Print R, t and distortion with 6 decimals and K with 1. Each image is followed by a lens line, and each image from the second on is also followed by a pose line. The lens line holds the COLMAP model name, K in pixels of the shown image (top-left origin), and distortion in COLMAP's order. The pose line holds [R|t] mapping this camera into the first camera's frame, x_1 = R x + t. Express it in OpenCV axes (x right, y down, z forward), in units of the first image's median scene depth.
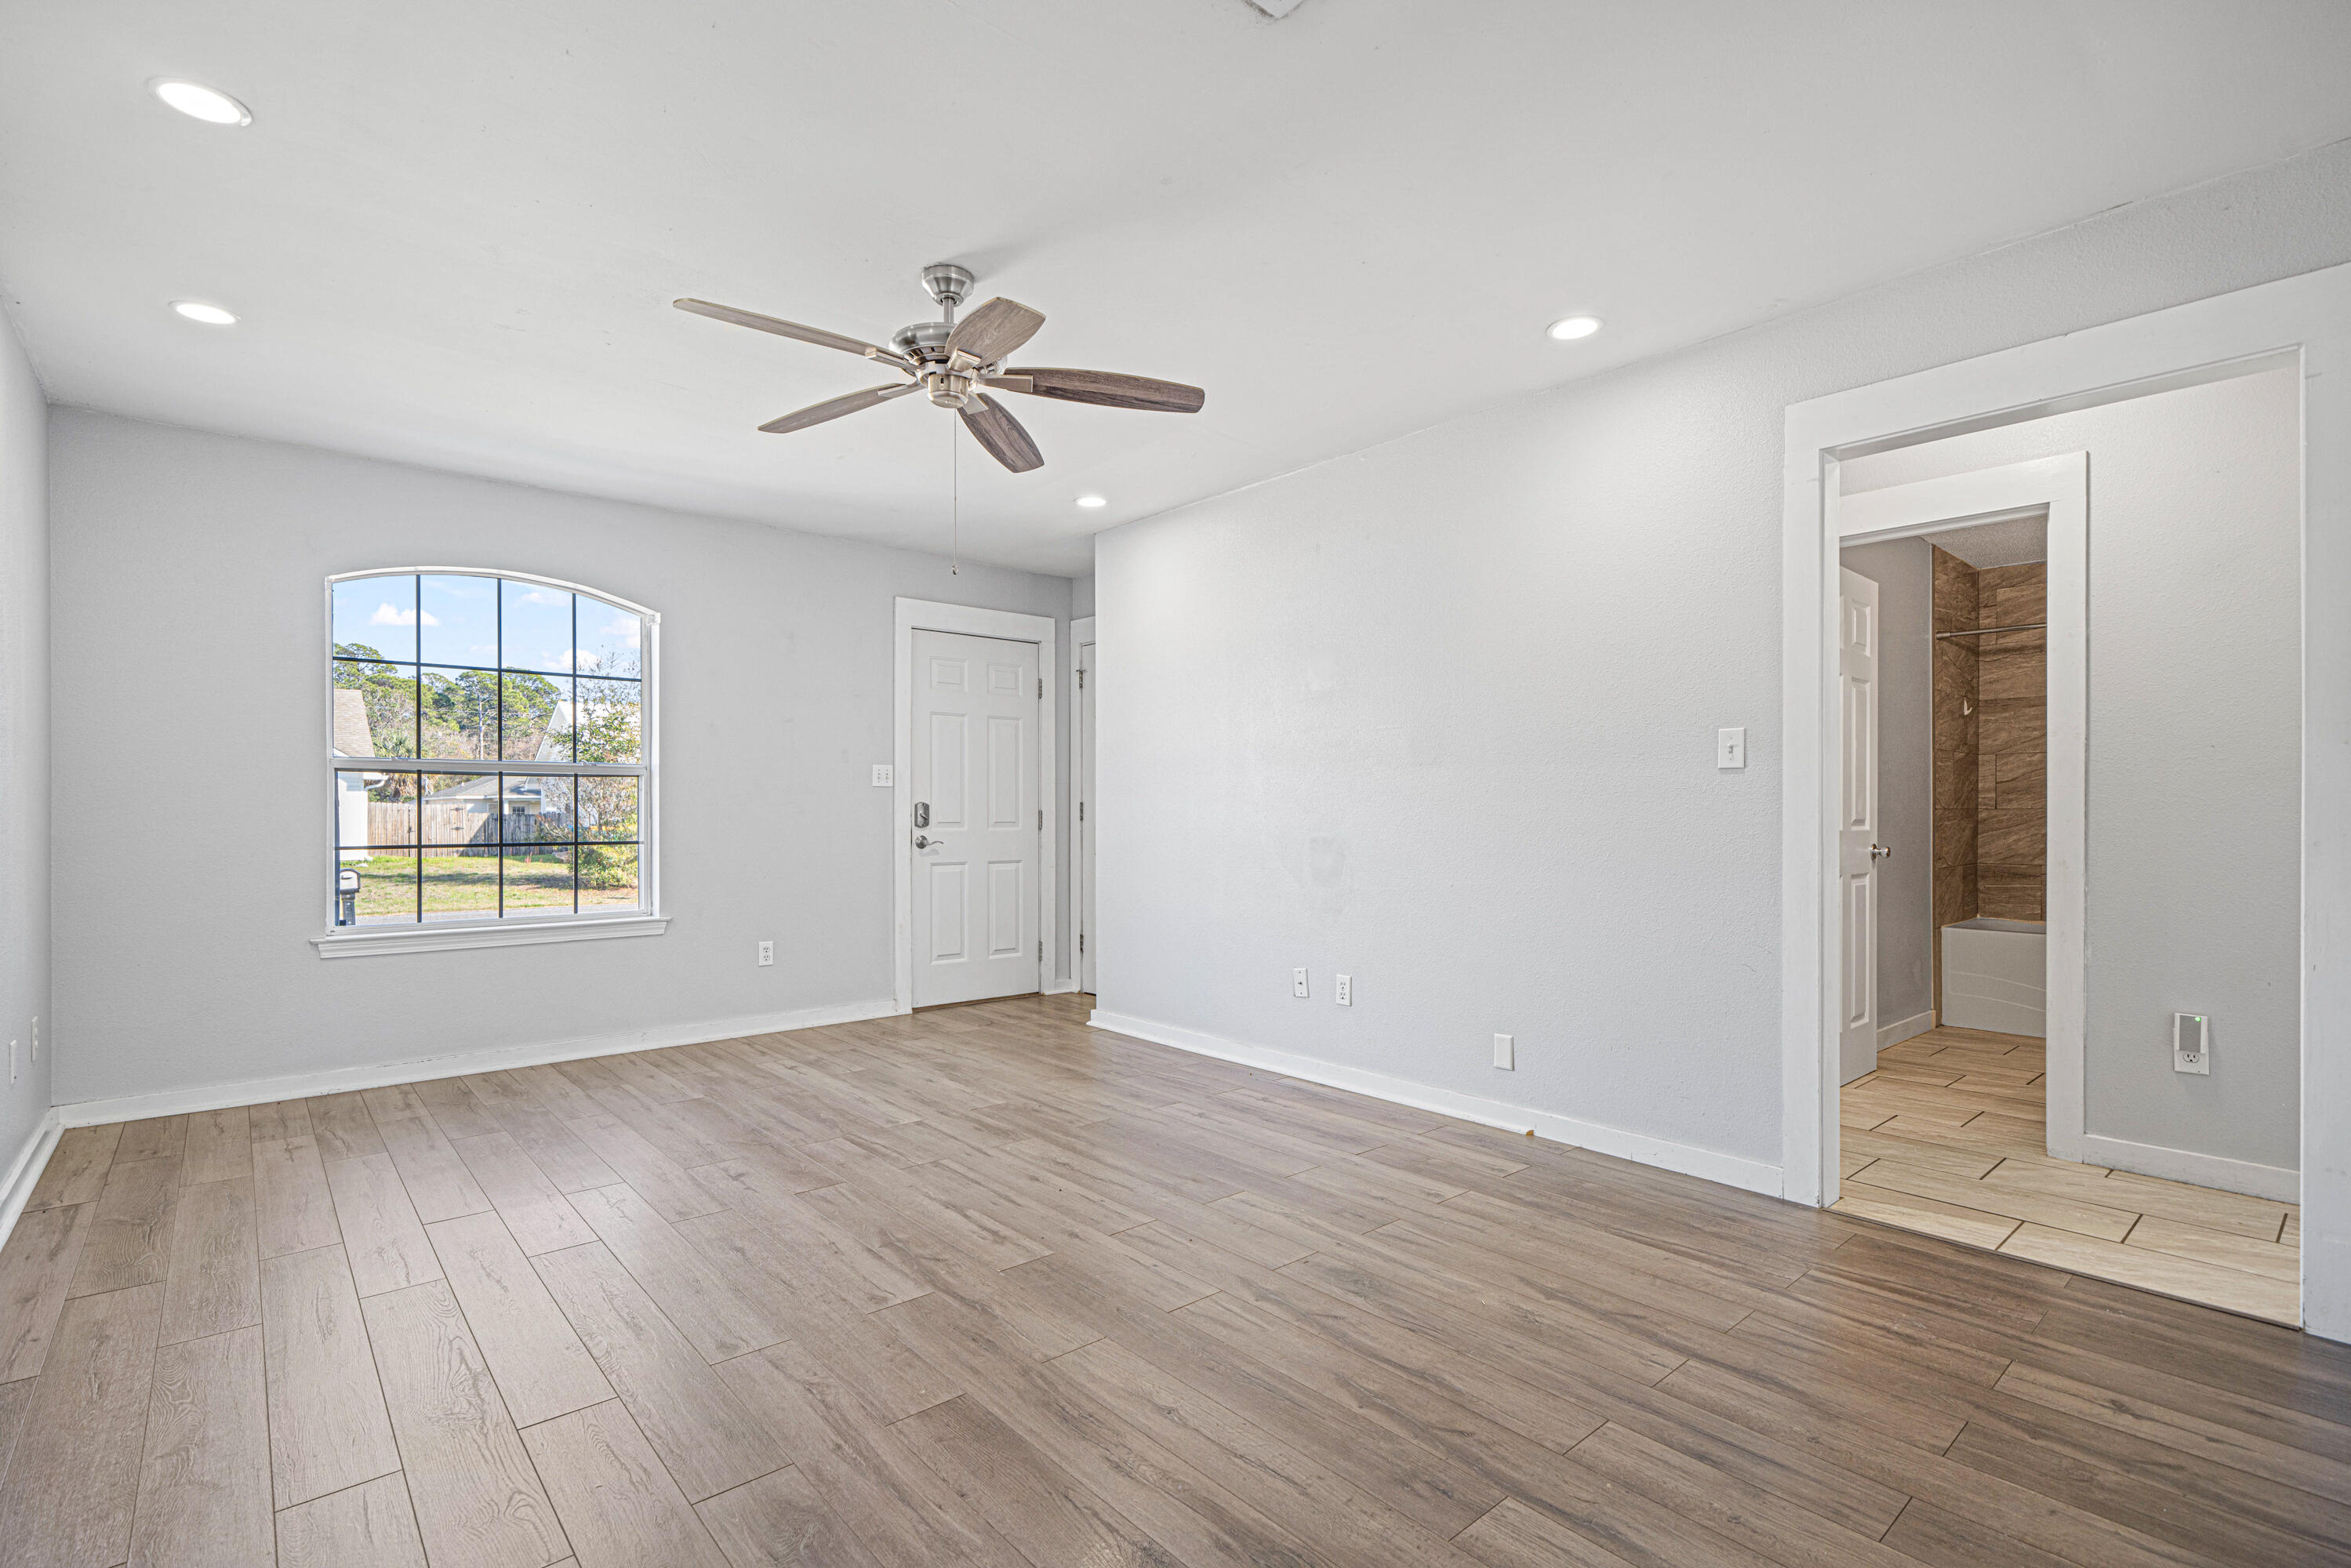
lens RADIAL K [[1085.3, 0, 1170.7], [0, 1085.3, 809.6], [0, 0, 1]] dist [0.003913, 0.000363]
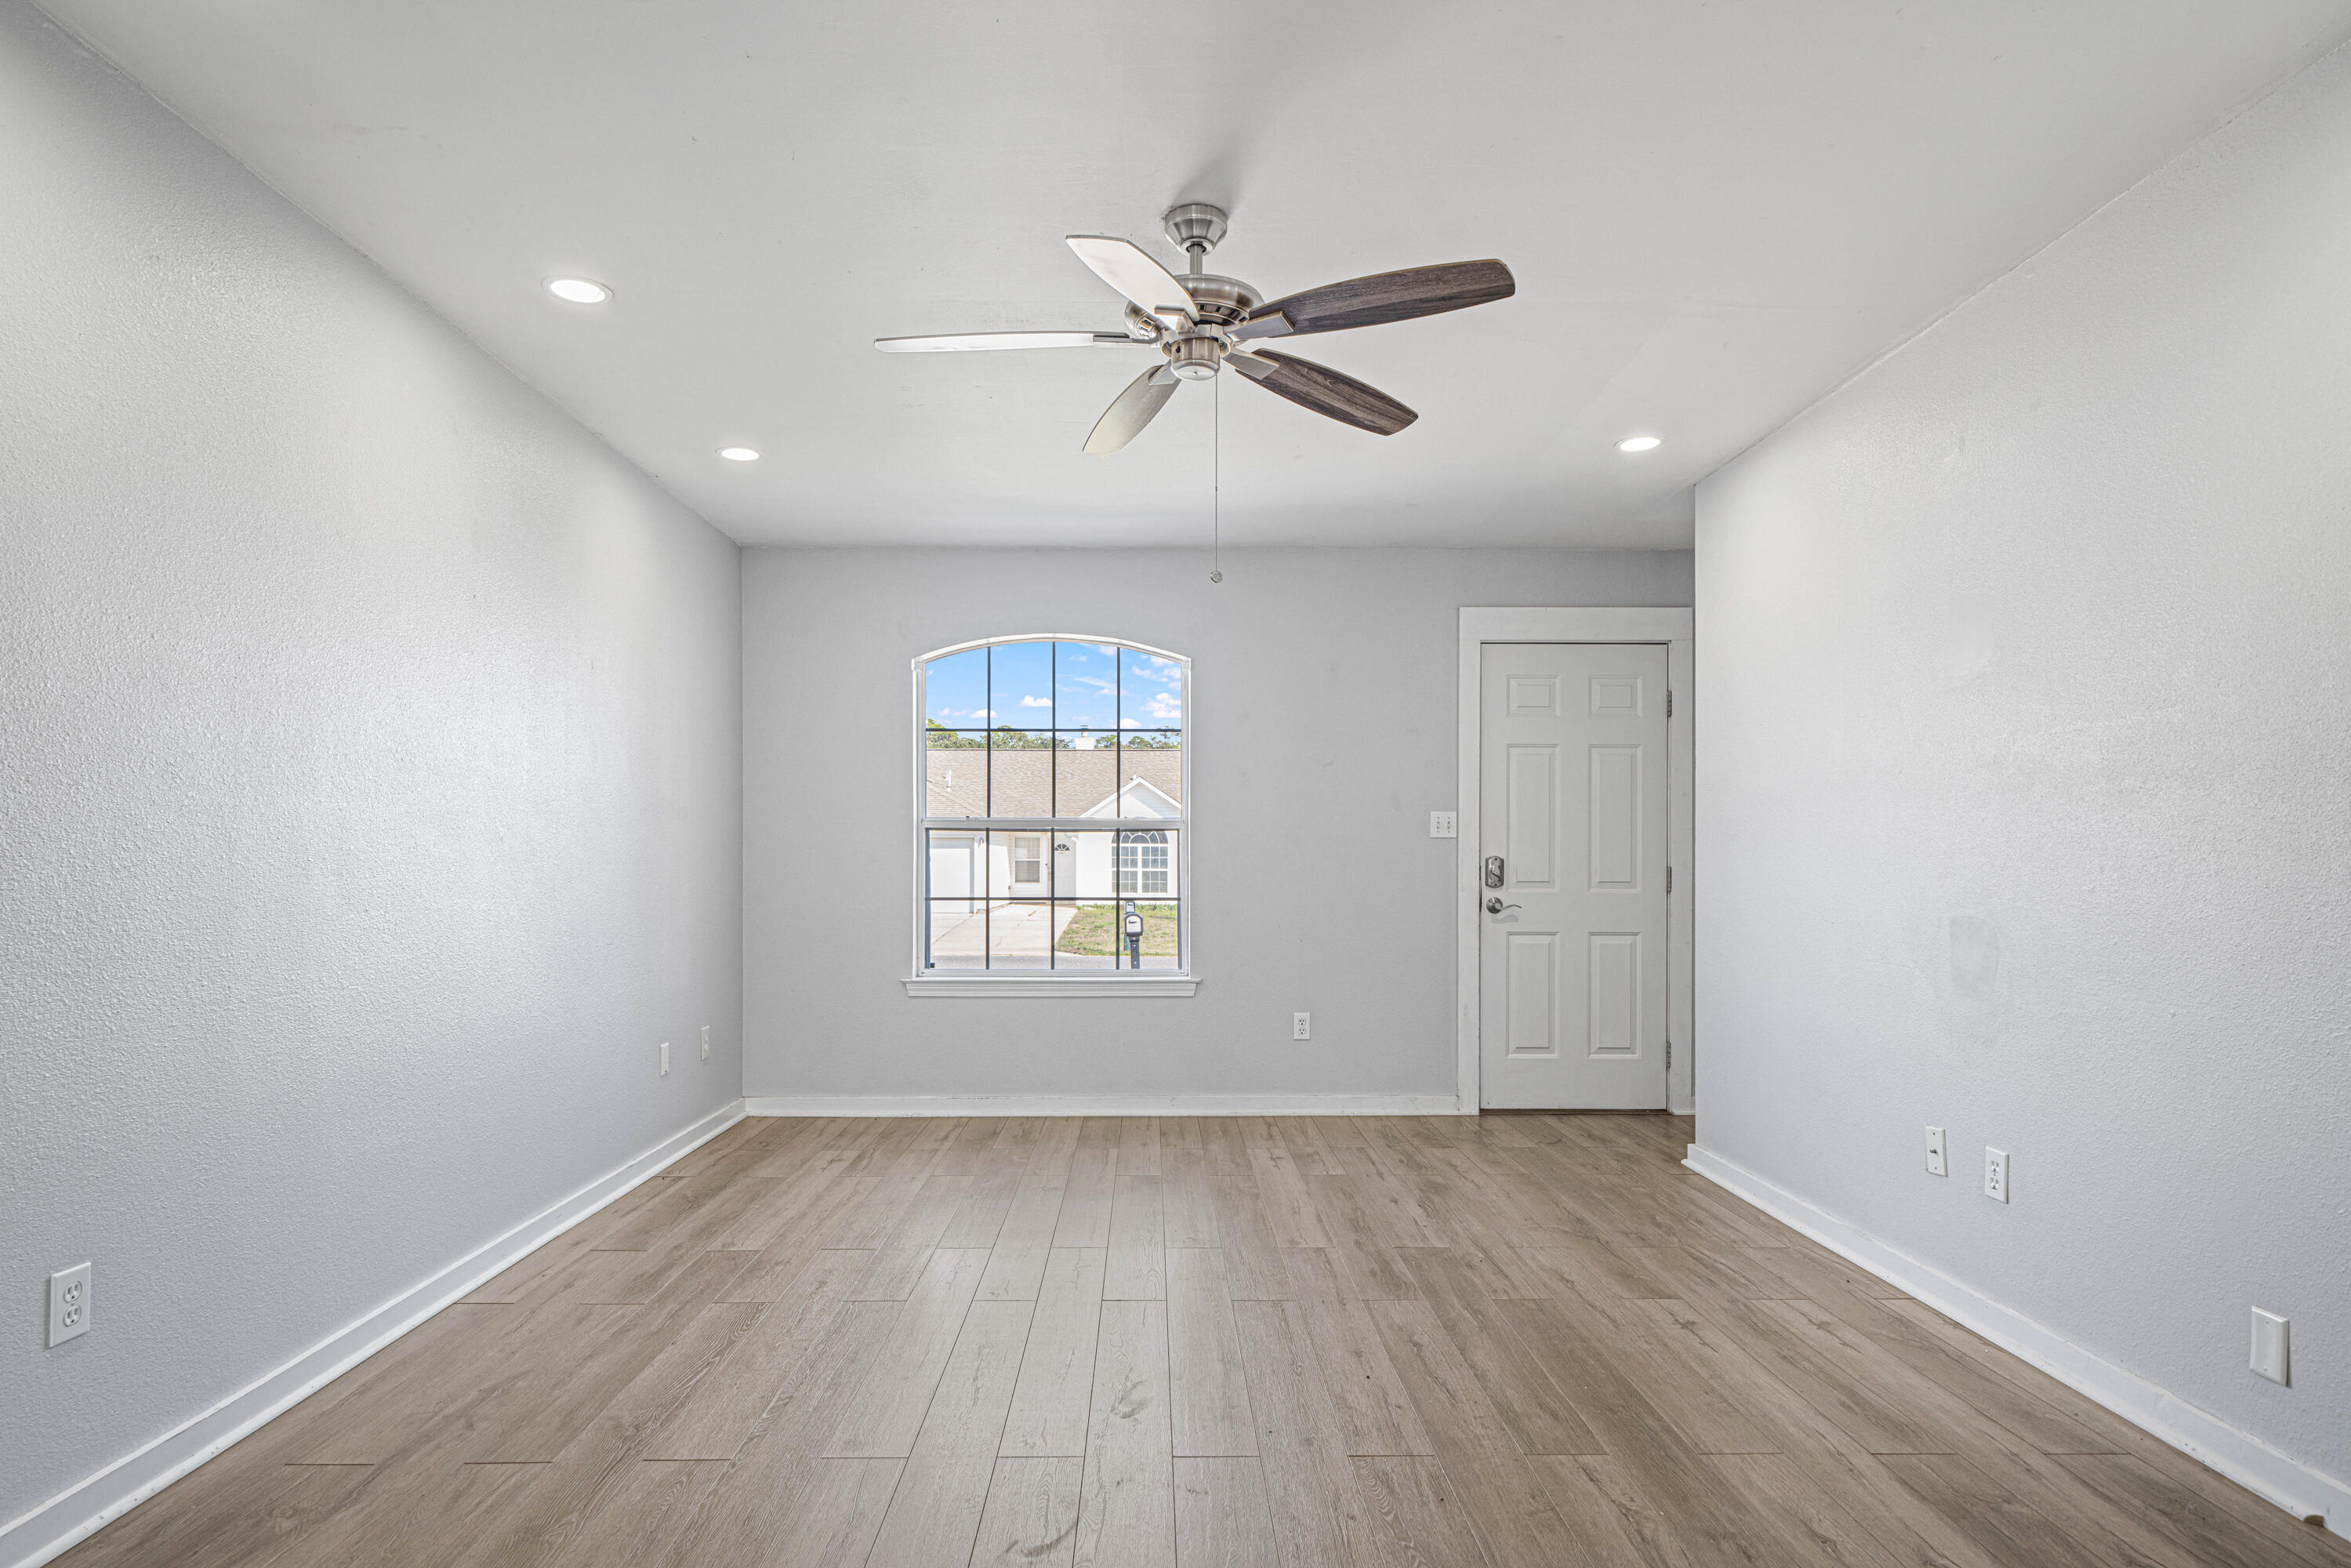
lens RADIAL K [[1243.0, 0, 1162.2], [0, 1243.0, 857.2], [0, 0, 1]] dist [0.002833, 0.000608]
pose [[0.762748, 0.000859, -0.646696, 0.265633], [-0.001840, 0.999998, -0.000842, -0.007249], [0.646694, 0.001832, 0.762748, 0.189993]]
